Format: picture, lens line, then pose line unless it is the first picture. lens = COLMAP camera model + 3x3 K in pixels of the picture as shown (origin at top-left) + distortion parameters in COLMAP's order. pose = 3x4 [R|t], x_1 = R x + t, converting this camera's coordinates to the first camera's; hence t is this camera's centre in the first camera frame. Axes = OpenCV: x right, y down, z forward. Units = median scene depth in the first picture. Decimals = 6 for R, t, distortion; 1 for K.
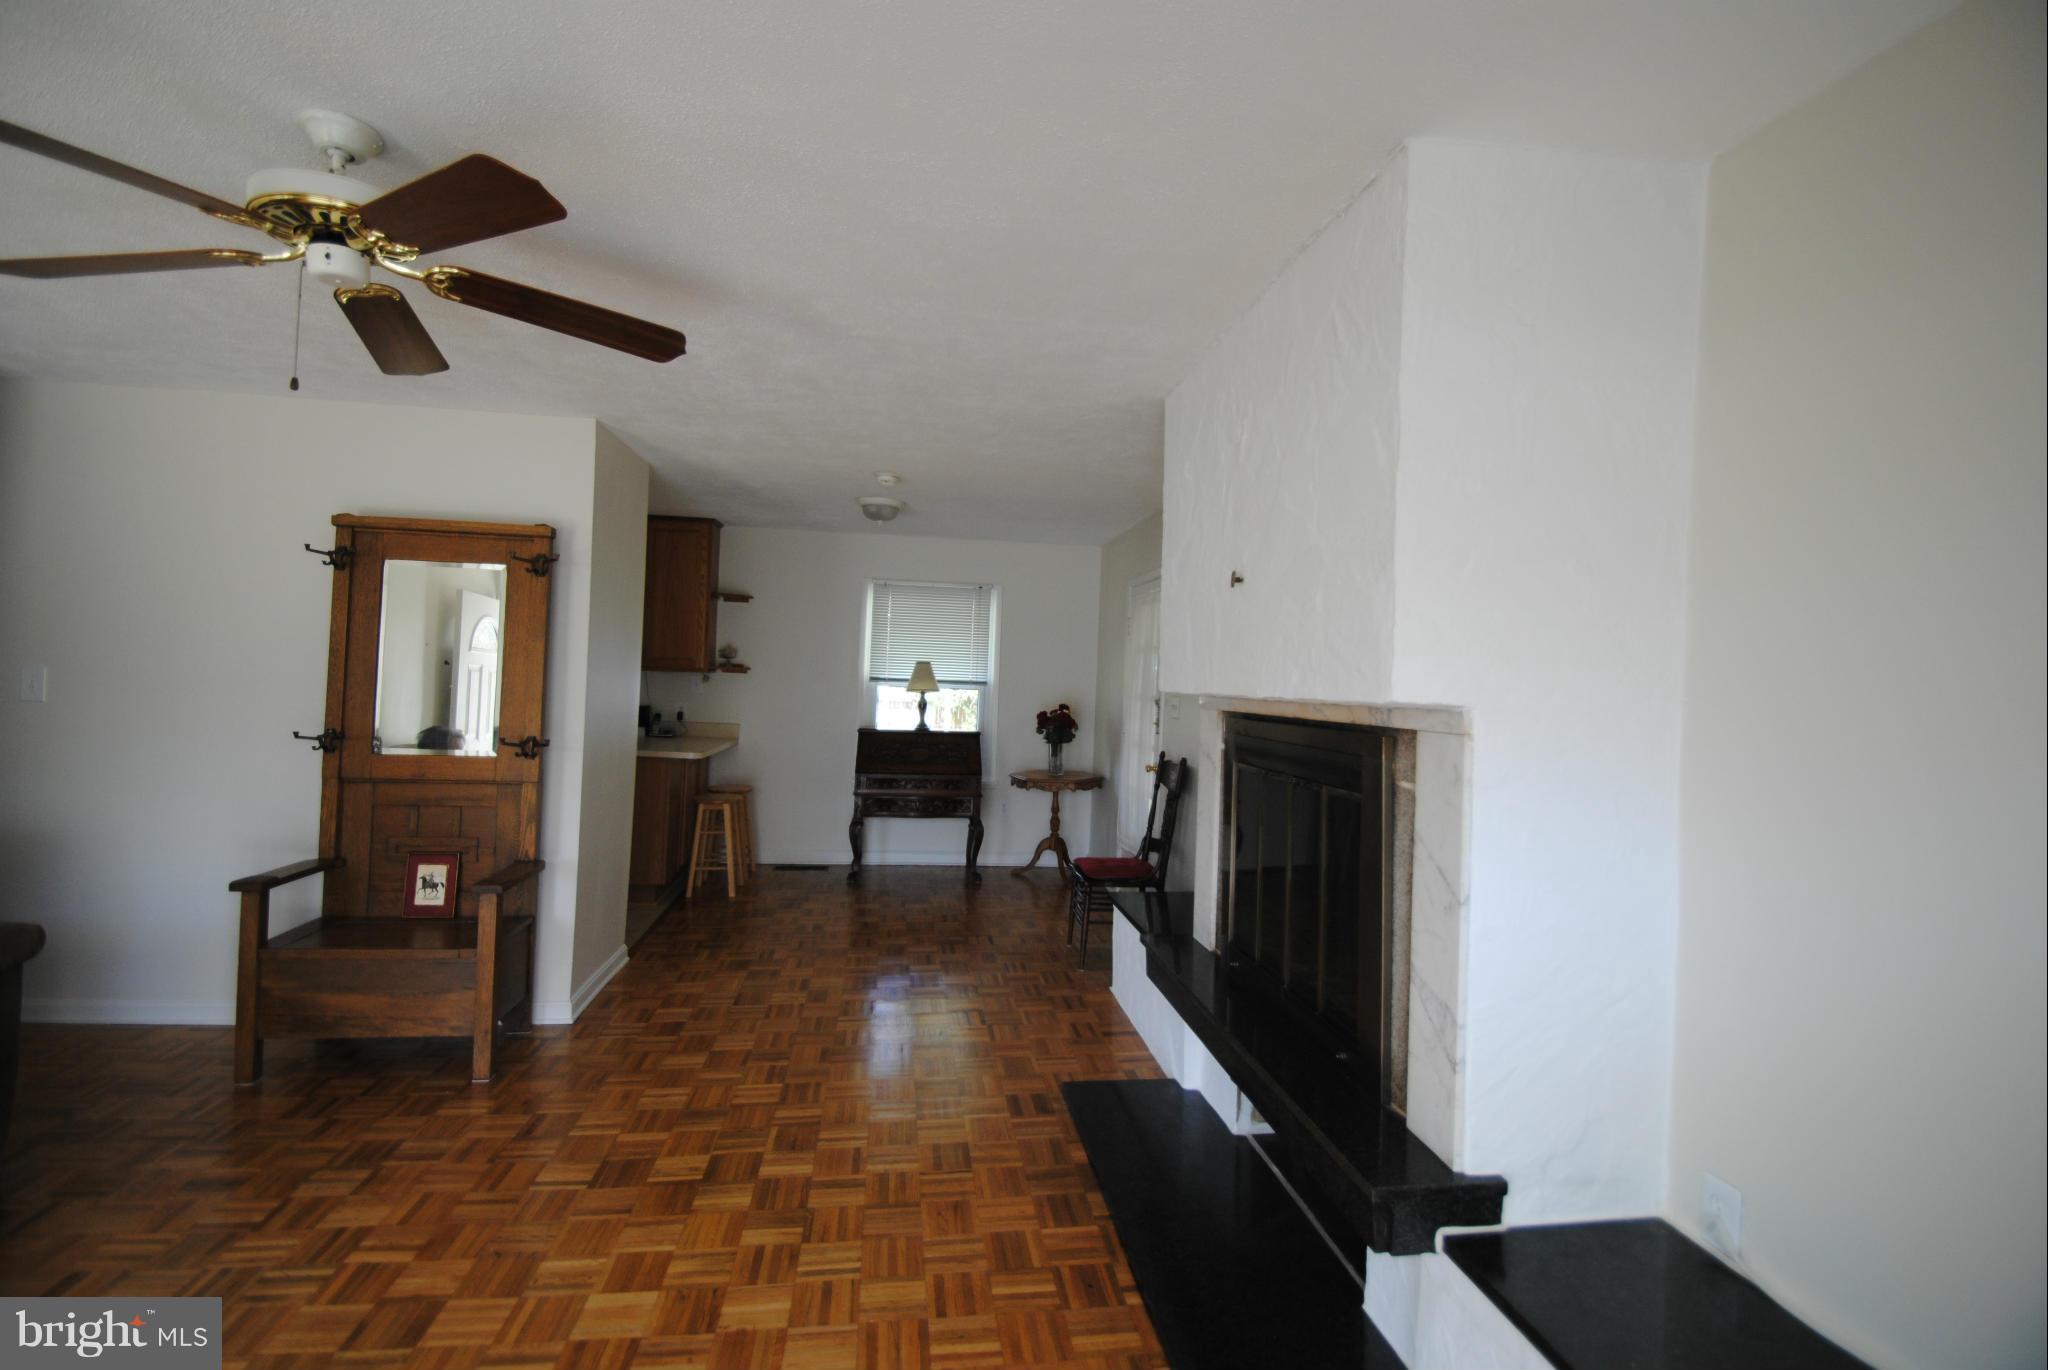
lens RADIAL K [[896.2, 0, 1014.9], [0, 896.2, 671.2], [0, 0, 1]] dist [0.020449, -0.021820]
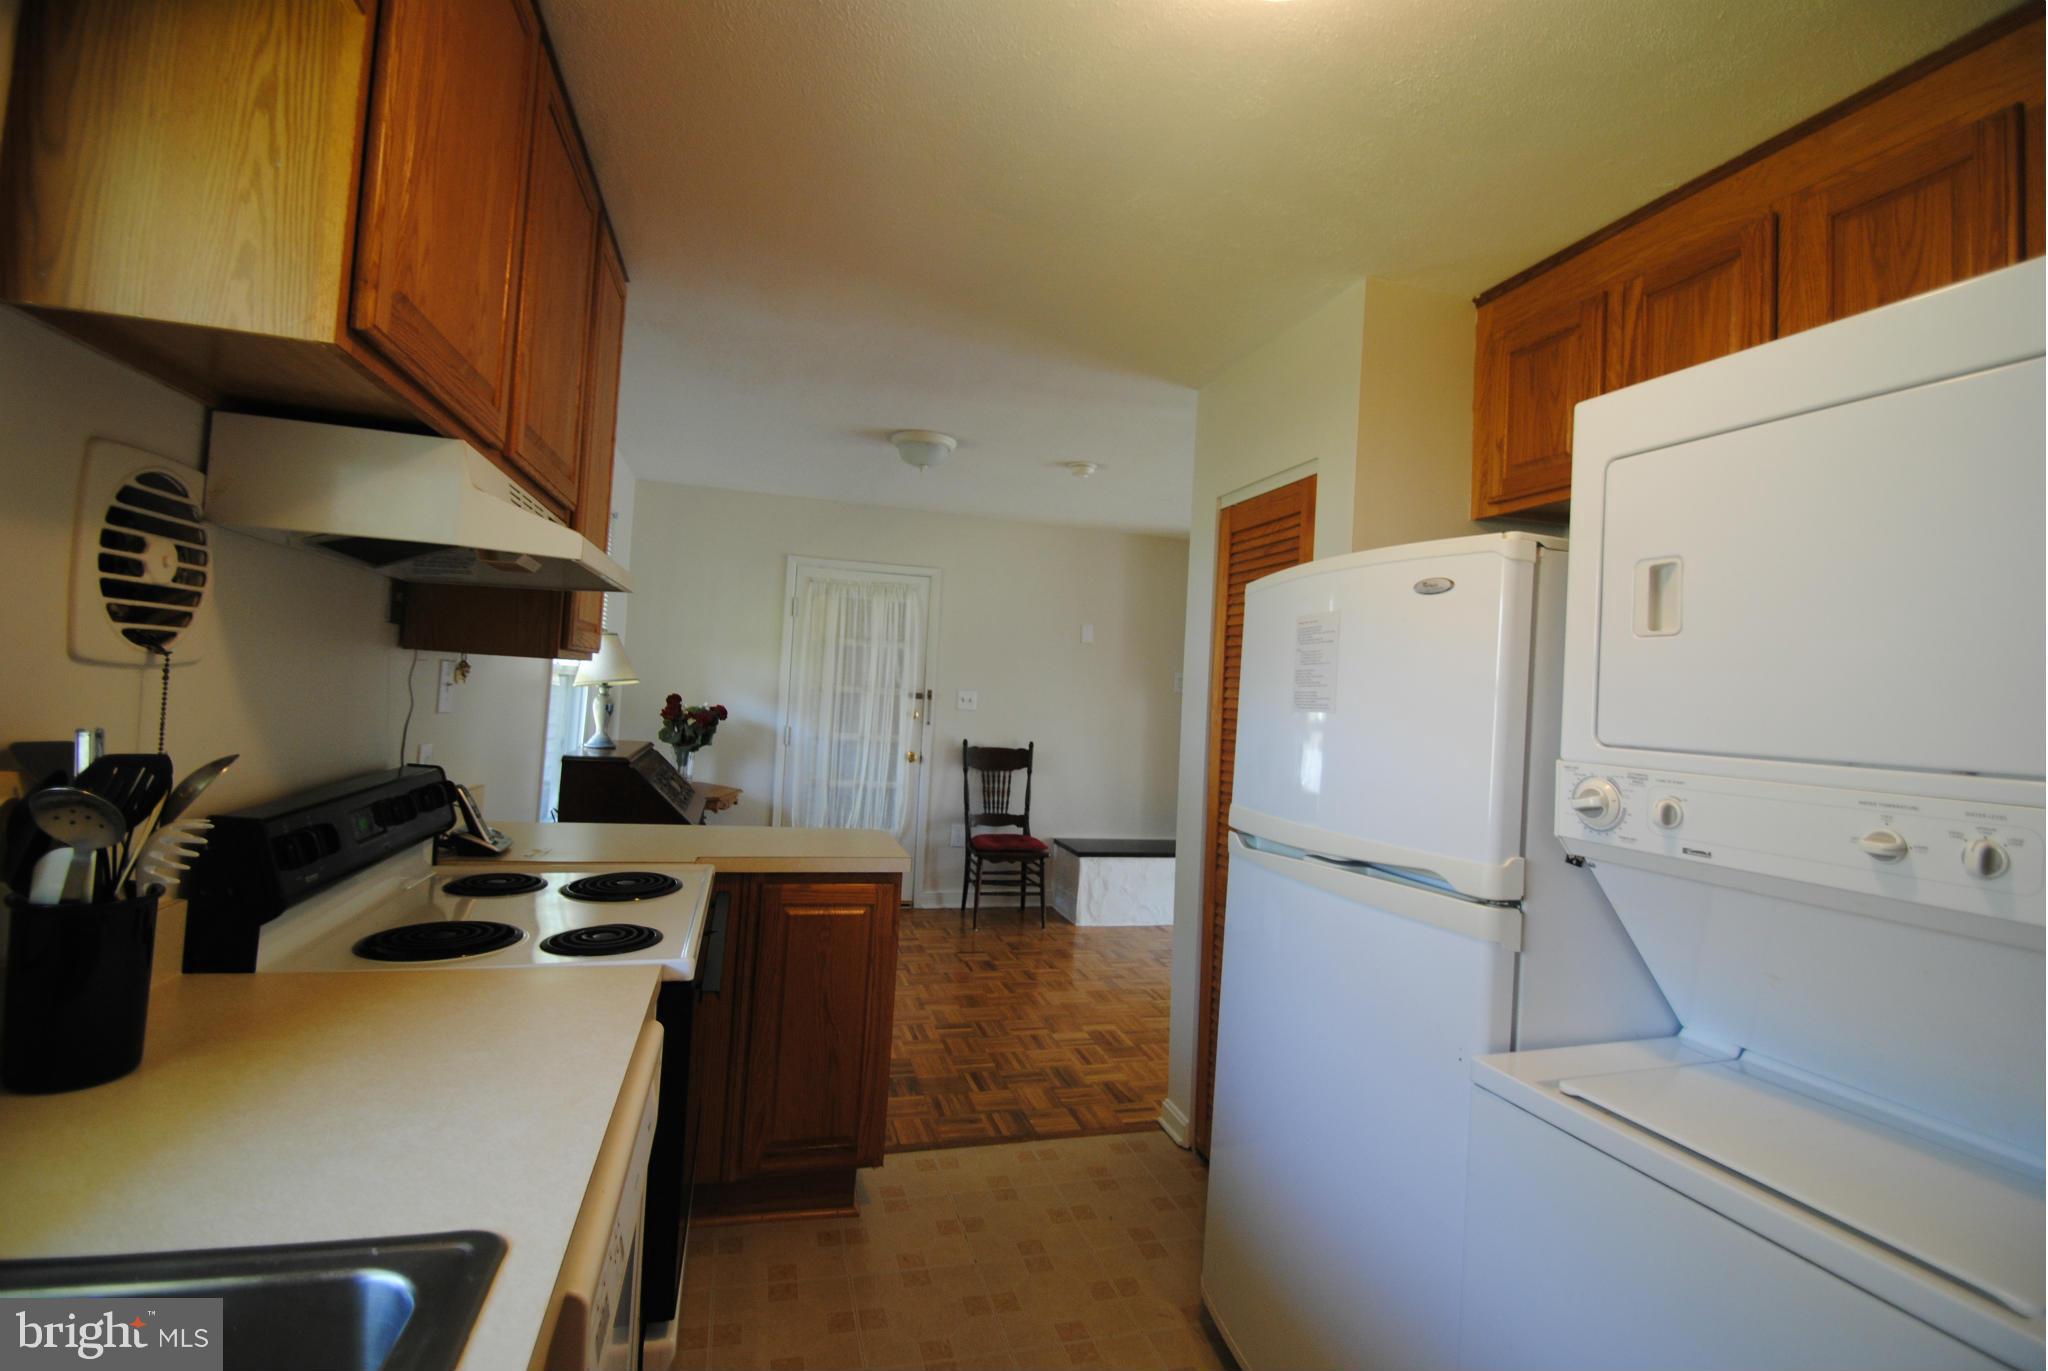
lens RADIAL K [[896.2, 0, 1014.9], [0, 896.2, 671.7], [0, 0, 1]] dist [0.020449, -0.021820]
pose [[-0.148278, -0.024299, 0.988647, -0.838771], [-0.074174, 0.997156, 0.013384, -0.013830], [-0.986160, -0.071347, -0.149658, 0.964065]]
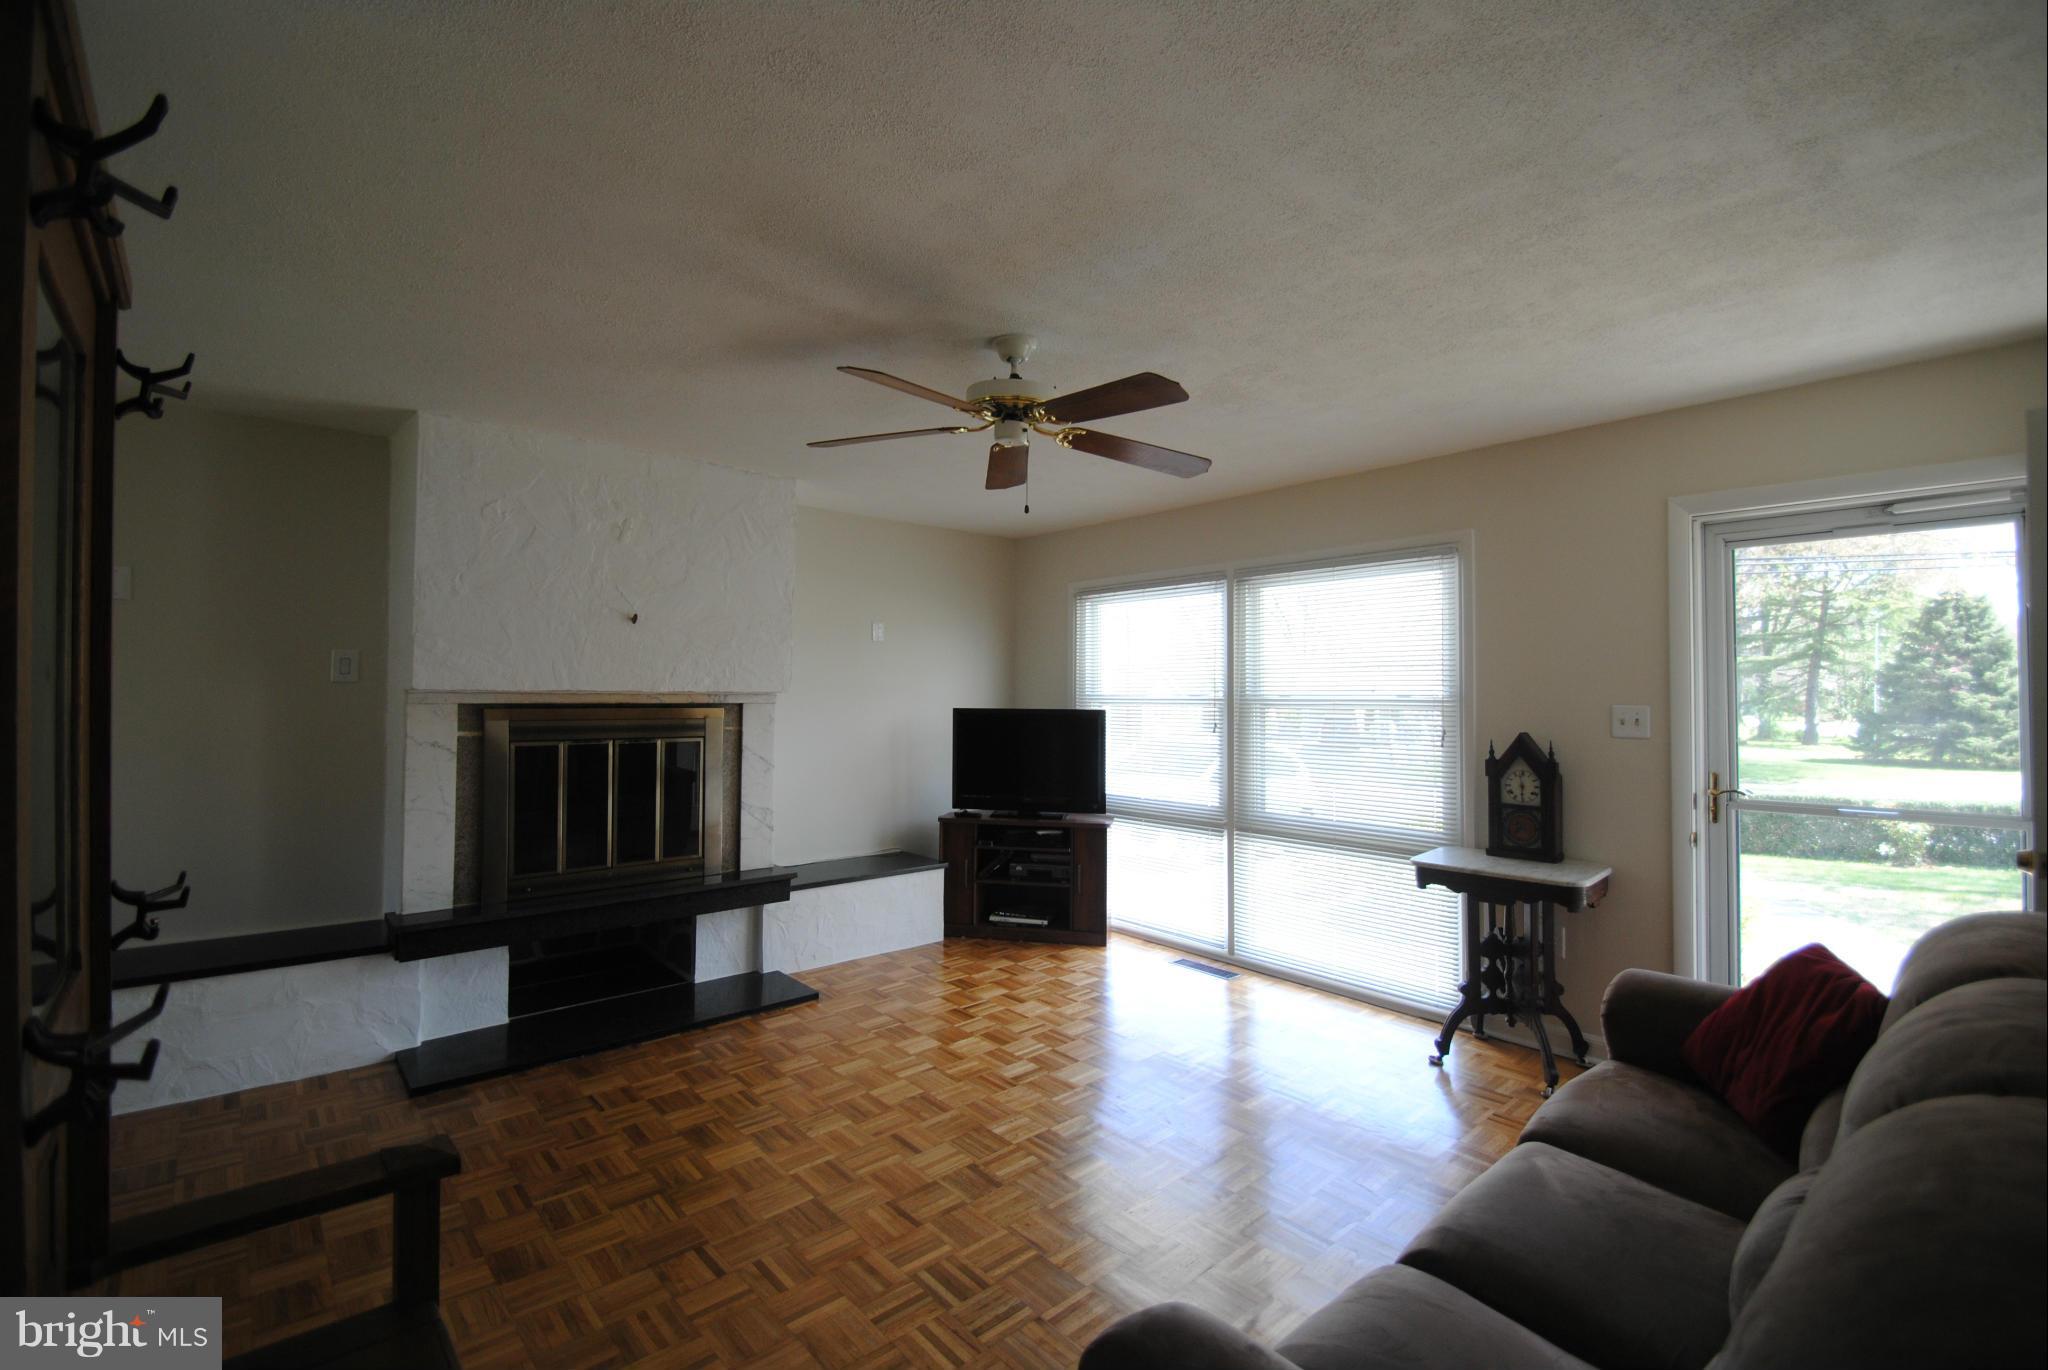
lens RADIAL K [[896.2, 0, 1014.9], [0, 896.2, 671.2], [0, 0, 1]] dist [0.020449, -0.021820]
pose [[-0.555253, -0.015947, 0.831529, -0.626809], [-0.035252, 0.999369, -0.004374, -0.010829], [-0.830934, -0.031742, -0.555464, 0.563859]]
